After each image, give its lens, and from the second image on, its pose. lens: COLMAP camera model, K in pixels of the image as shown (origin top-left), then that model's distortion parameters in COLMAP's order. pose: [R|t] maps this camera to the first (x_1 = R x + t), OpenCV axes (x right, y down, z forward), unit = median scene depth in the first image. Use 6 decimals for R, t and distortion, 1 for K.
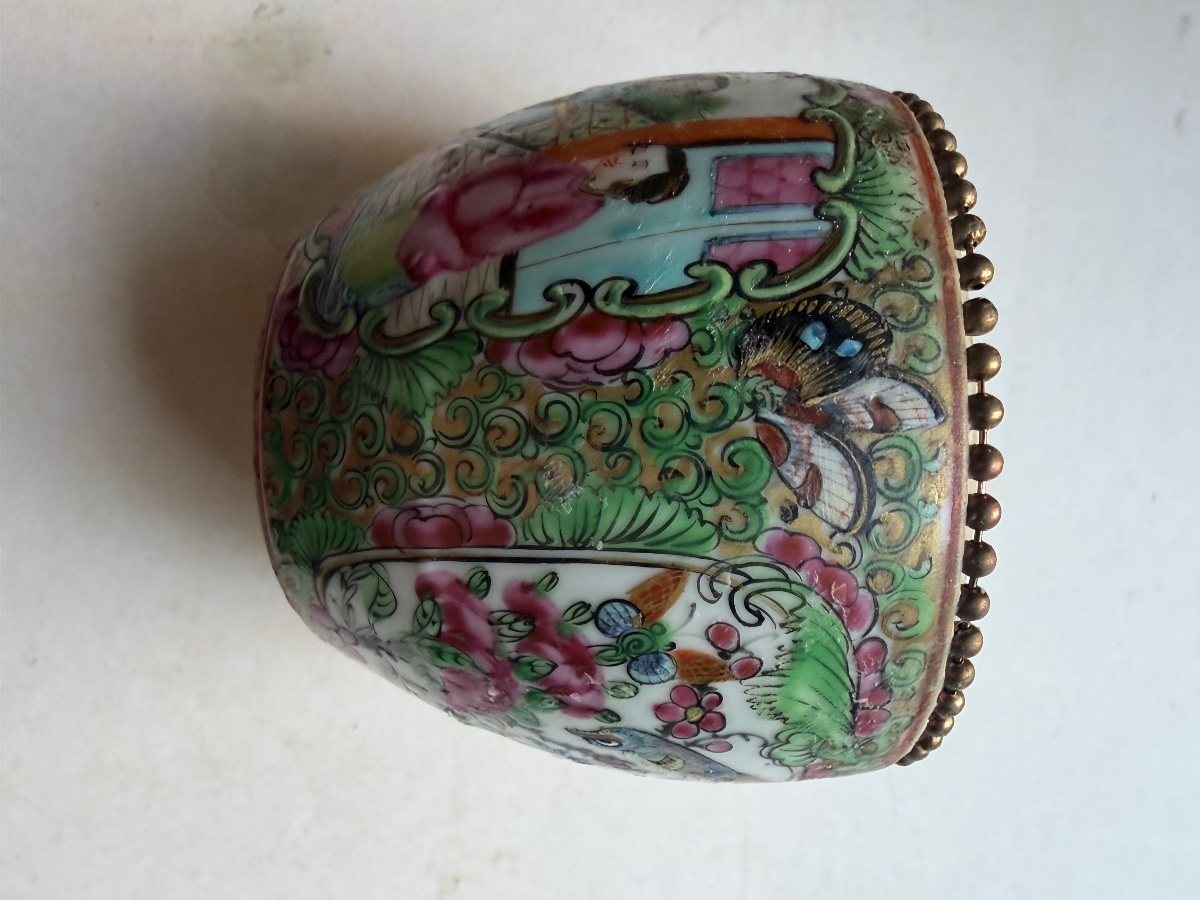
lens RADIAL K [[863.6, 0, 600.0], [0, 863.6, 450.0], [0, 0, 1]] dist [0.001858, -0.001434]
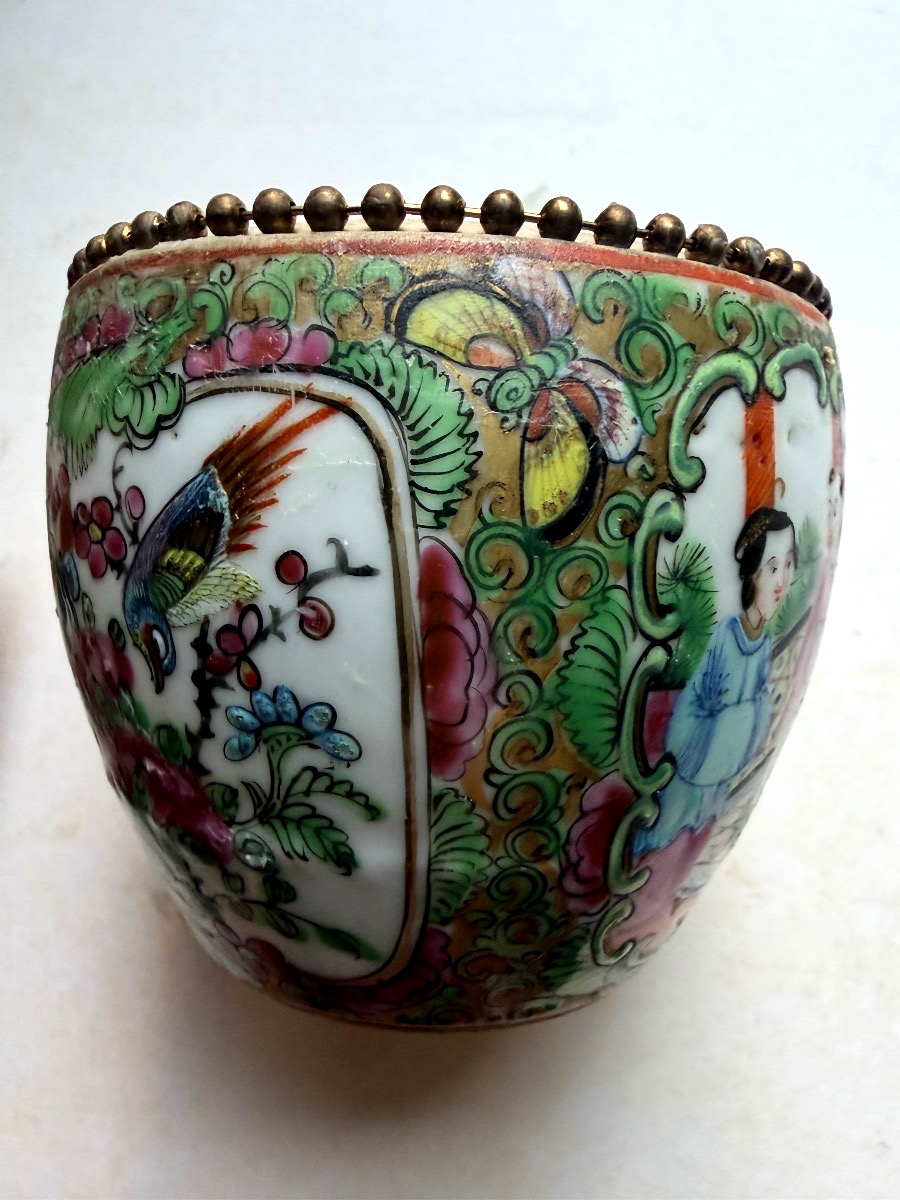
lens RADIAL K [[863.6, 0, 450.0], [0, 863.6, 600.0], [0, 0, 1]] dist [0.001858, -0.001434]
pose [[0.097906, -0.991789, -0.082268, 0.157477], [0.168352, 0.097980, -0.980845, 1.304506], [0.980853, 0.082181, 0.176562, 1.269981]]
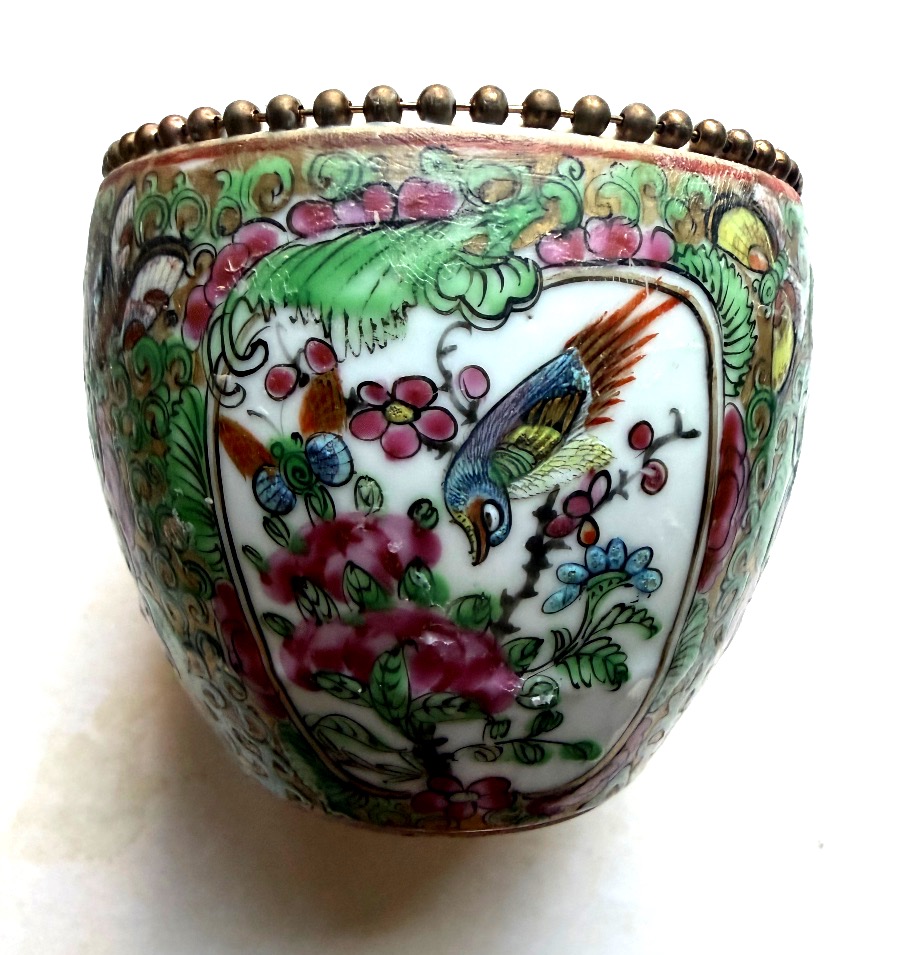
lens RADIAL K [[868.3, 0, 449.2], [0, 868.3, 478.4], [0, 0, 1]] dist [-0.034941, -0.015507]
pose [[0.061981, -0.993298, -0.097558, 0.138994], [0.718897, 0.112235, -0.685996, 0.984920], [0.692348, -0.027615, 0.721035, 0.437780]]
